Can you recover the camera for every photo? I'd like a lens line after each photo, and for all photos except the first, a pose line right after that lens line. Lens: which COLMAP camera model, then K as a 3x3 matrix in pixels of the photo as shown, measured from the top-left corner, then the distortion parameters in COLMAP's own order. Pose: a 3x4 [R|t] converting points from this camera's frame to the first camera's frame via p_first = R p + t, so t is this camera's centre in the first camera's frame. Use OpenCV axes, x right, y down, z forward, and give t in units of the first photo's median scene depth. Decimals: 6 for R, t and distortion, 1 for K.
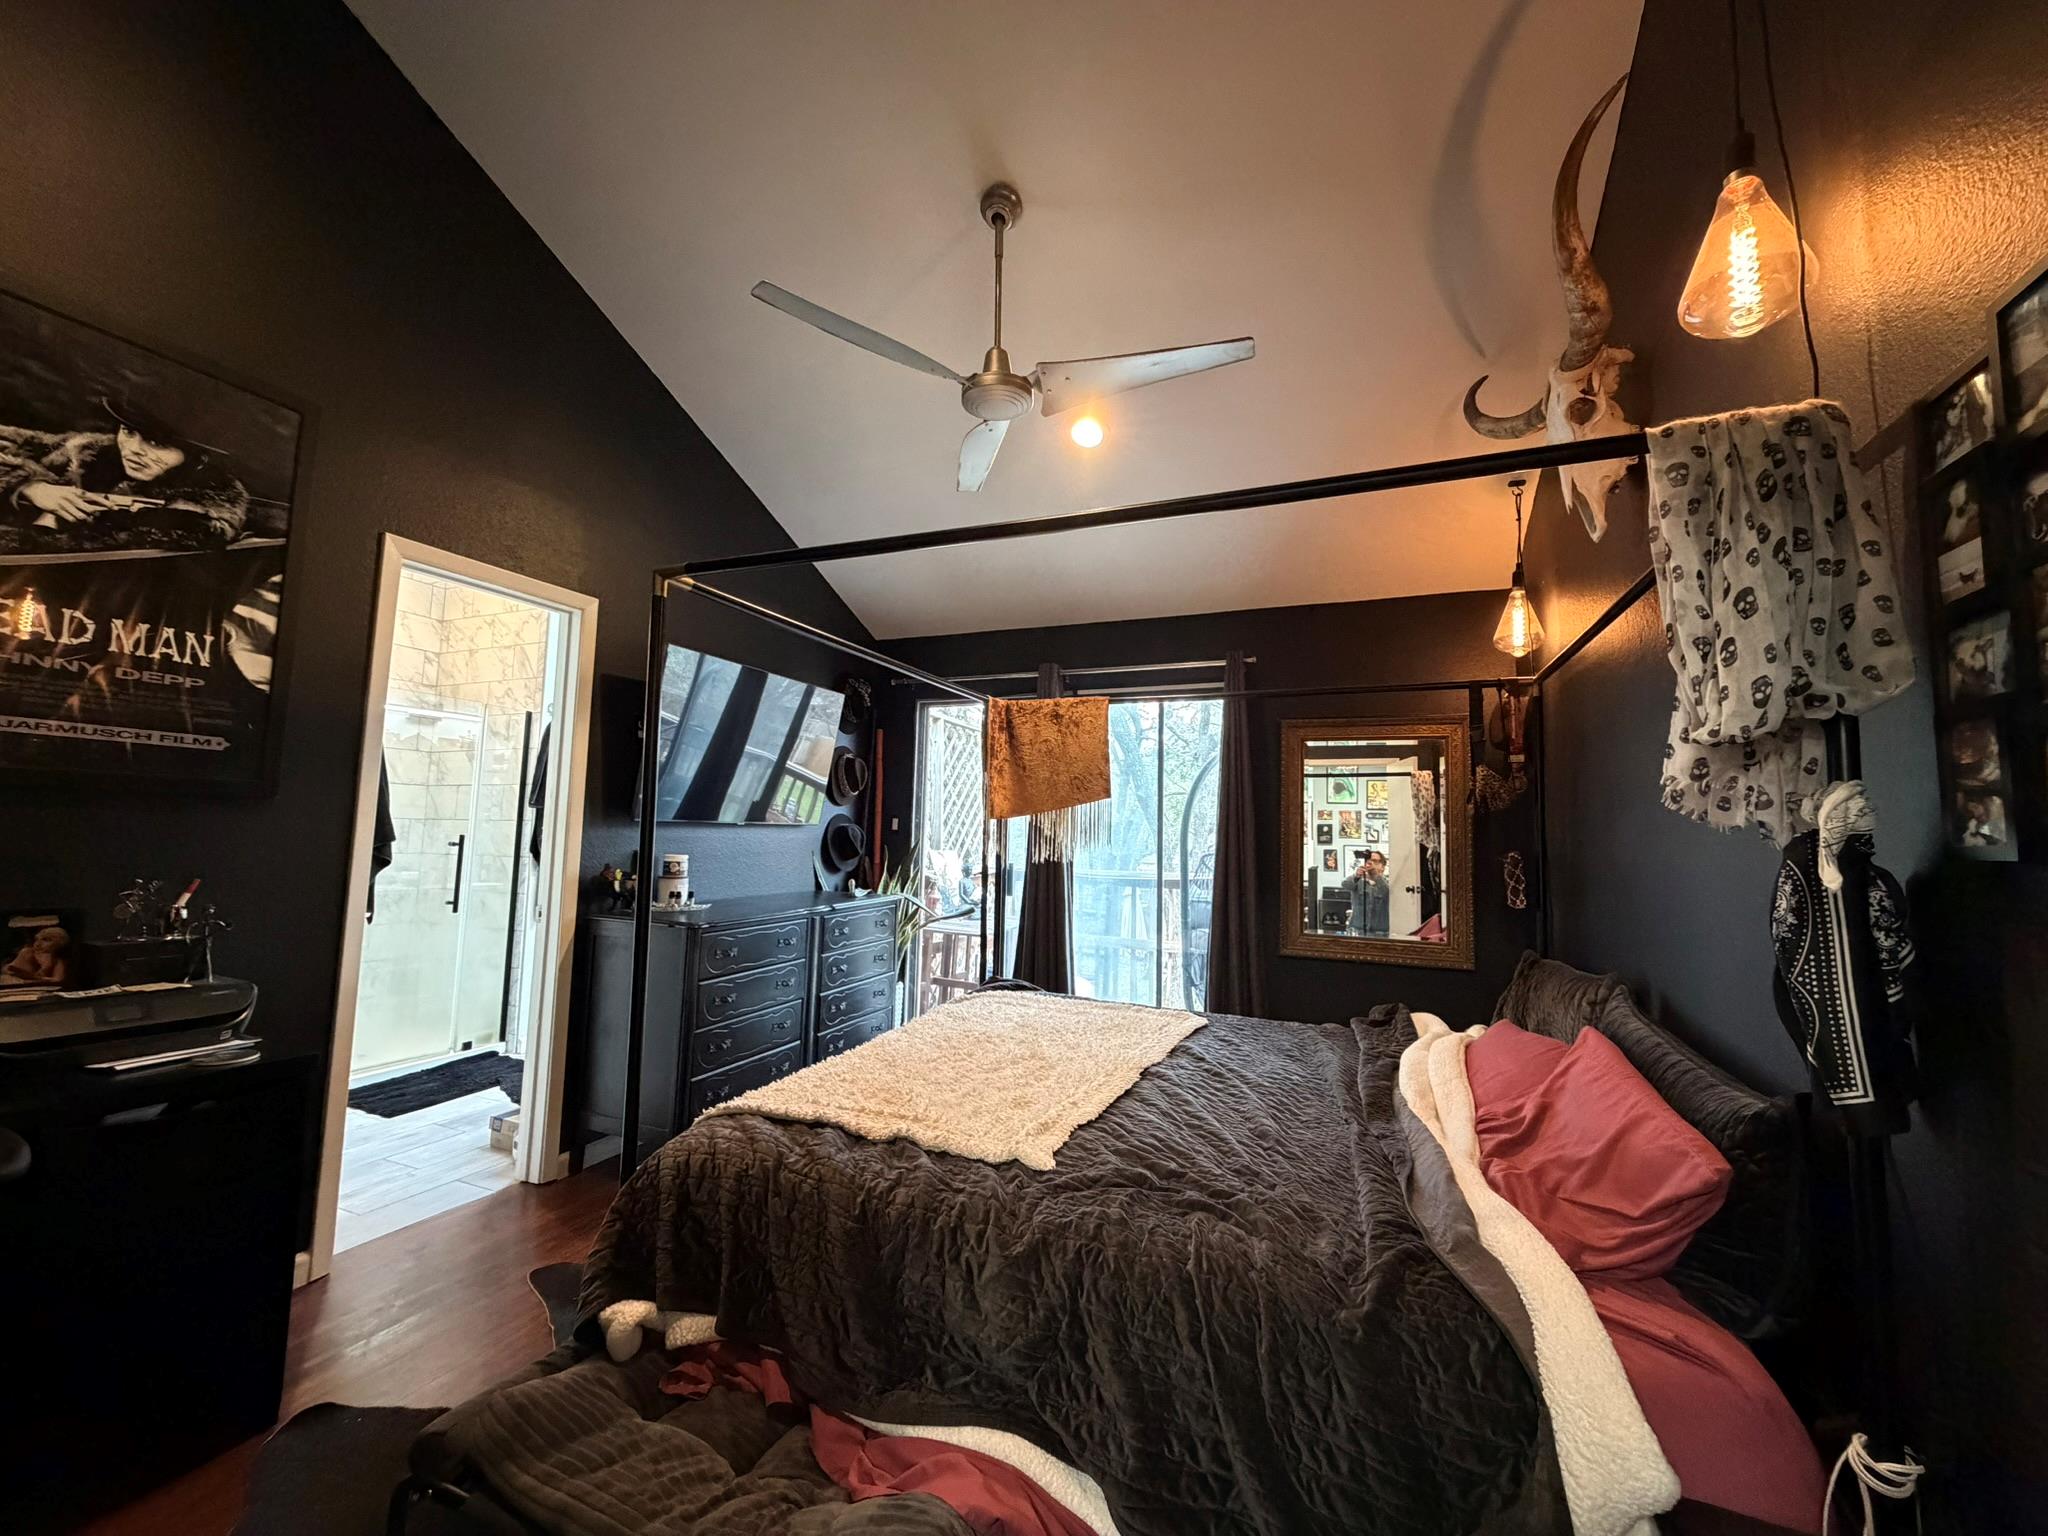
lens RADIAL K [[810.6, 0, 1029.7], [0, 810.6, 767.2], [0, 0, 1]] dist [0.000785, -0.000638]
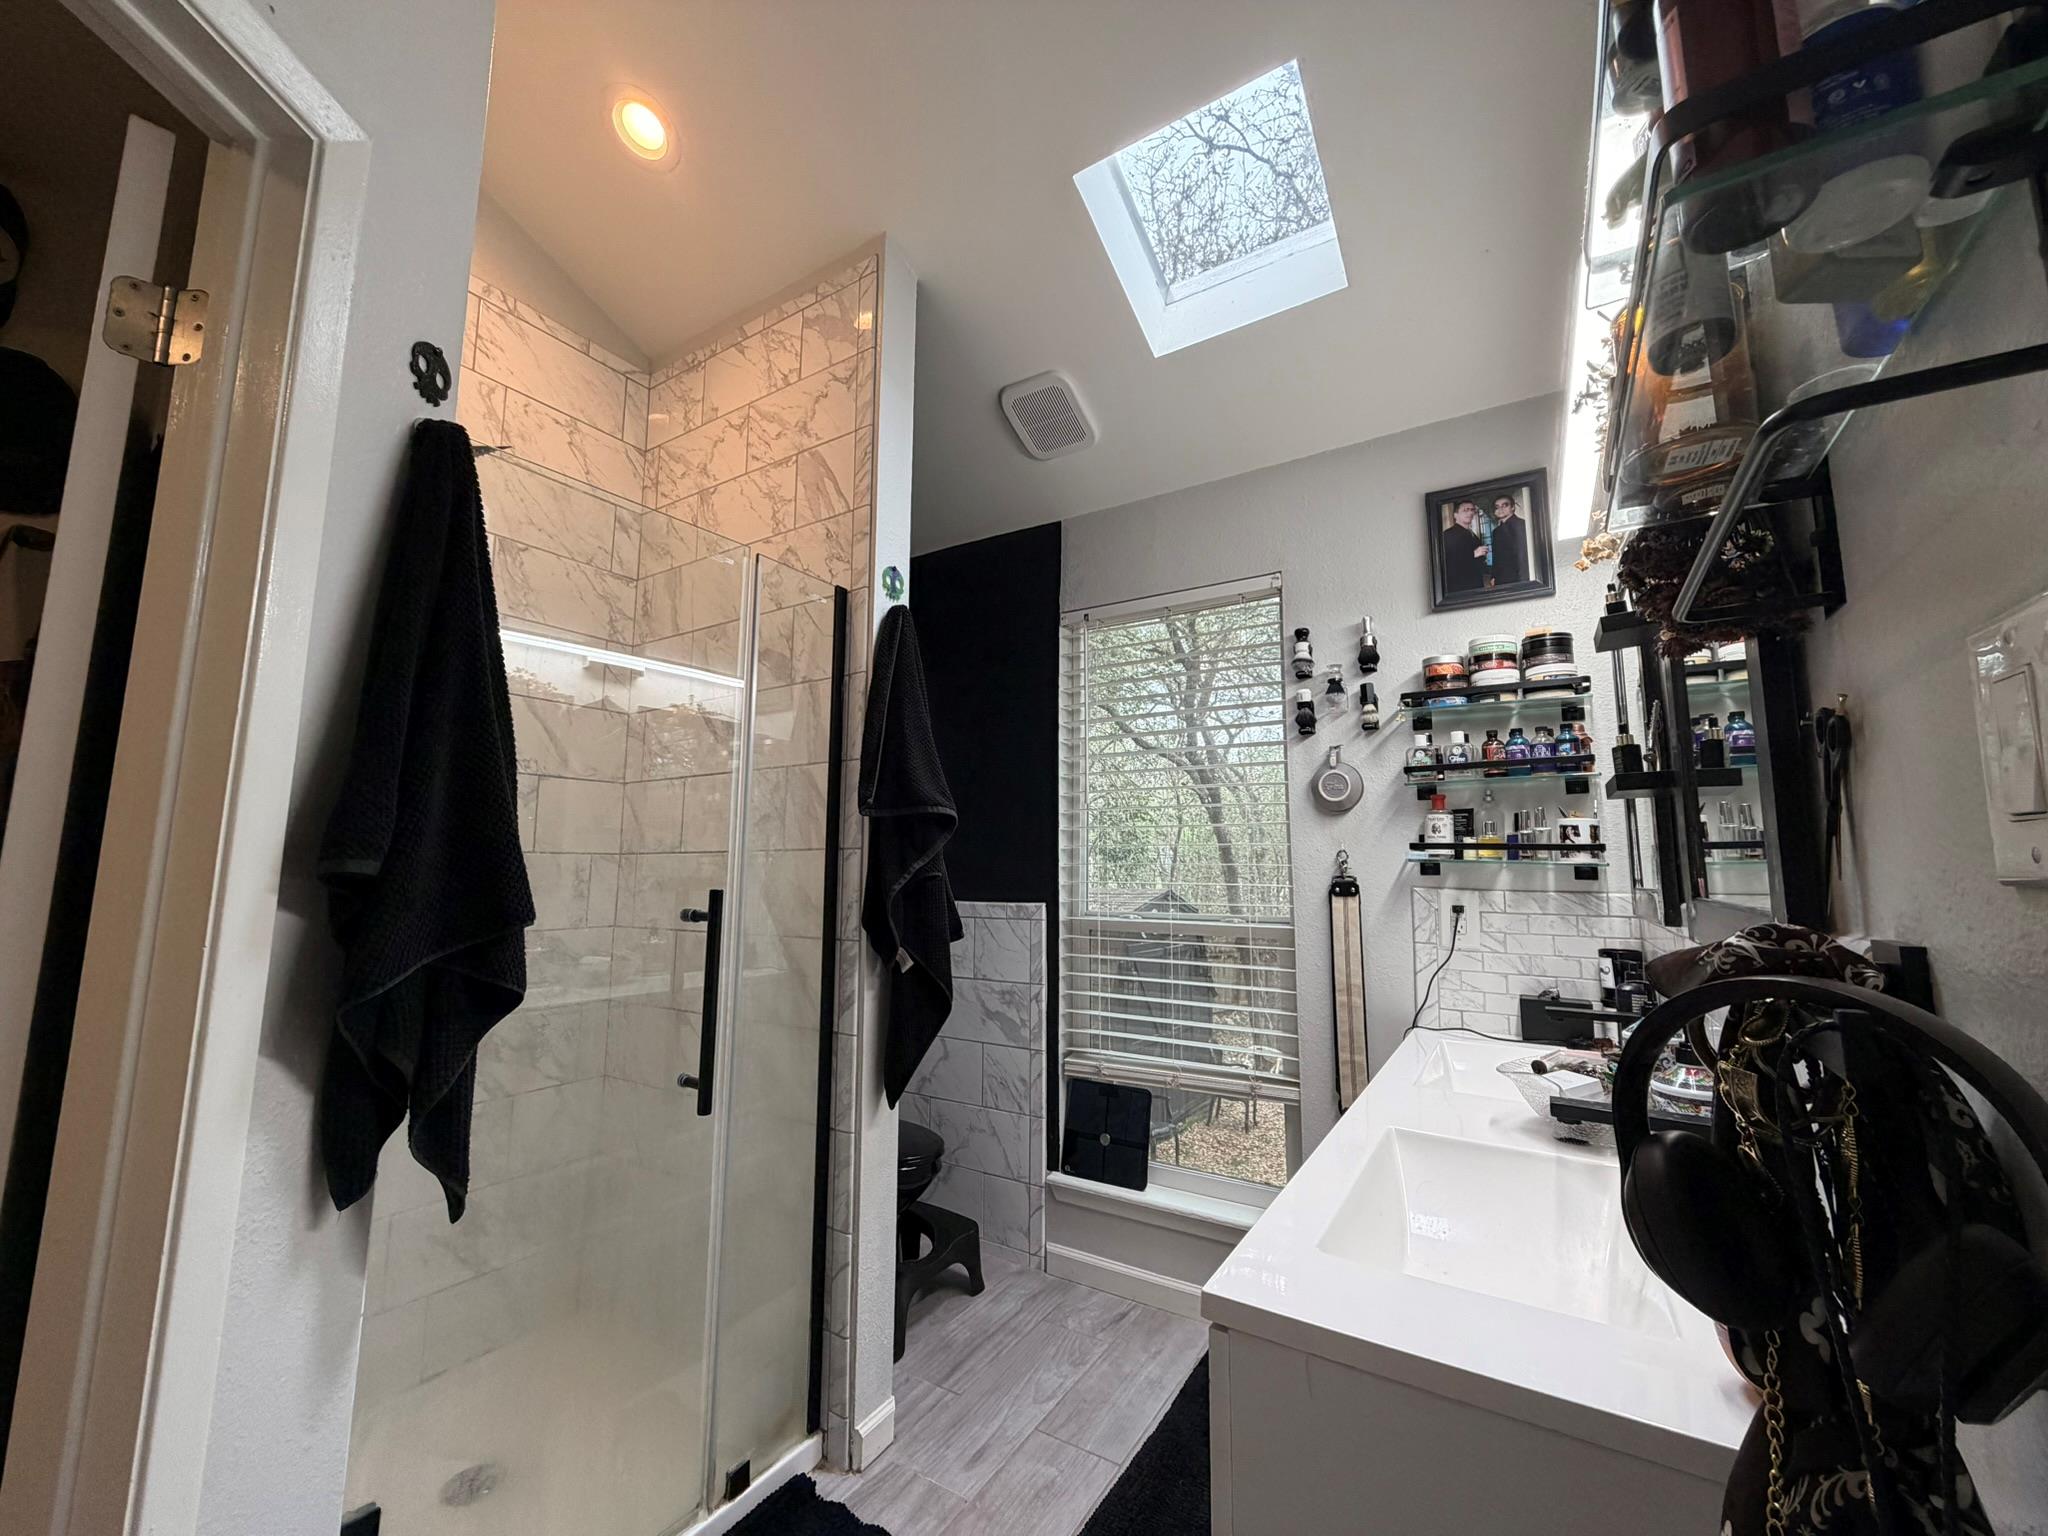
lens RADIAL K [[810.6, 0, 1019.4], [0, 810.6, 764.1], [0, 0, 1]] dist [0.000785, -0.000638]
pose [[0.984112, -0.046568, -0.171333, -0.453246], [0.038646, 0.998036, -0.049292, 0.045244], [0.173292, 0.041887, 0.983979, 0.599875]]
